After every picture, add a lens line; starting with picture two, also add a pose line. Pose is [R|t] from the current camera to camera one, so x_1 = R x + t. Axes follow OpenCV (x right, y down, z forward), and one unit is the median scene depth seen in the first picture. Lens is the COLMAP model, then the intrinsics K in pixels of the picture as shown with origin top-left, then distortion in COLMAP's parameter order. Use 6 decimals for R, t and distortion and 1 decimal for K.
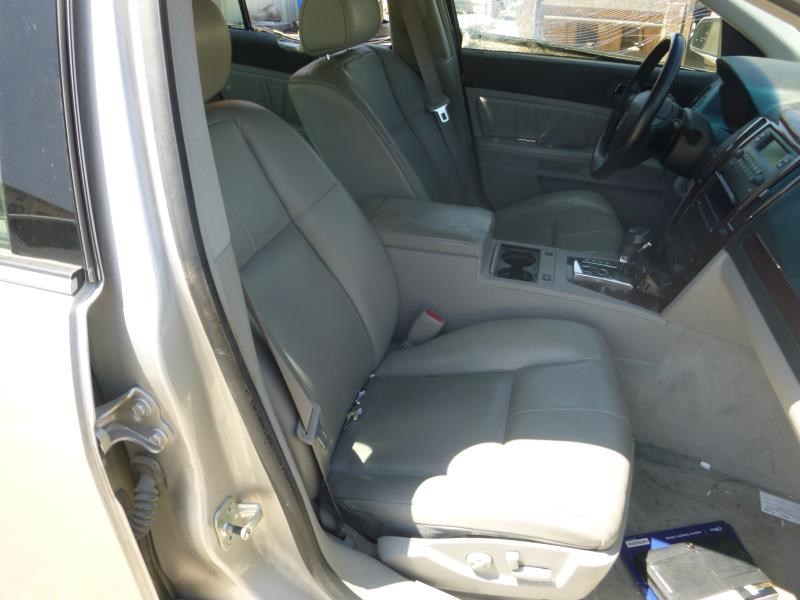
lens RADIAL K [[600.6, 0, 400.0], [0, 600.6, 300.0], [0, 0, 1]] dist [-0.036964, -0.000597]
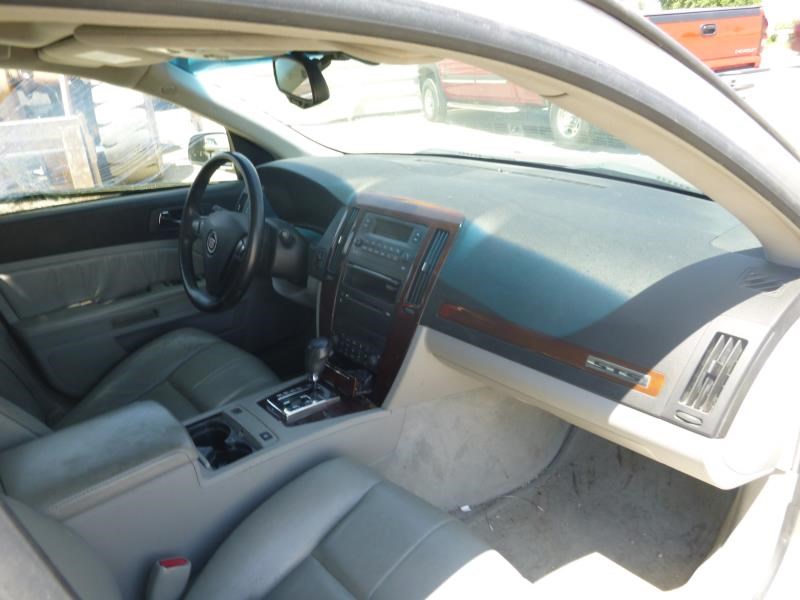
lens RADIAL K [[600.6, 0, 400.0], [0, 600.6, 300.0], [0, 0, 1]] dist [-0.036964, -0.000597]
pose [[0.548609, -0.352027, 0.758357, -0.223734], [0.470873, 0.879602, 0.067670, -0.171948], [-0.690874, 0.319966, 0.648317, 0.247384]]
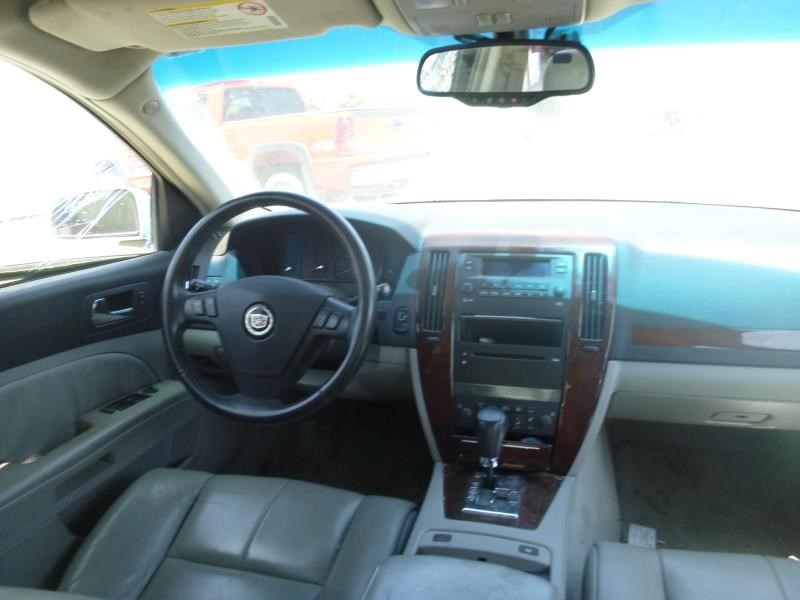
lens RADIAL K [[600.6, 0, 400.0], [0, 600.6, 300.0], [0, 0, 1]] dist [-0.036964, -0.000597]
pose [[-0.024114, -0.257547, 0.965965, -0.258557], [0.534350, 0.813316, 0.230187, -0.434450], [-0.844919, 0.521715, 0.118008, 0.875864]]
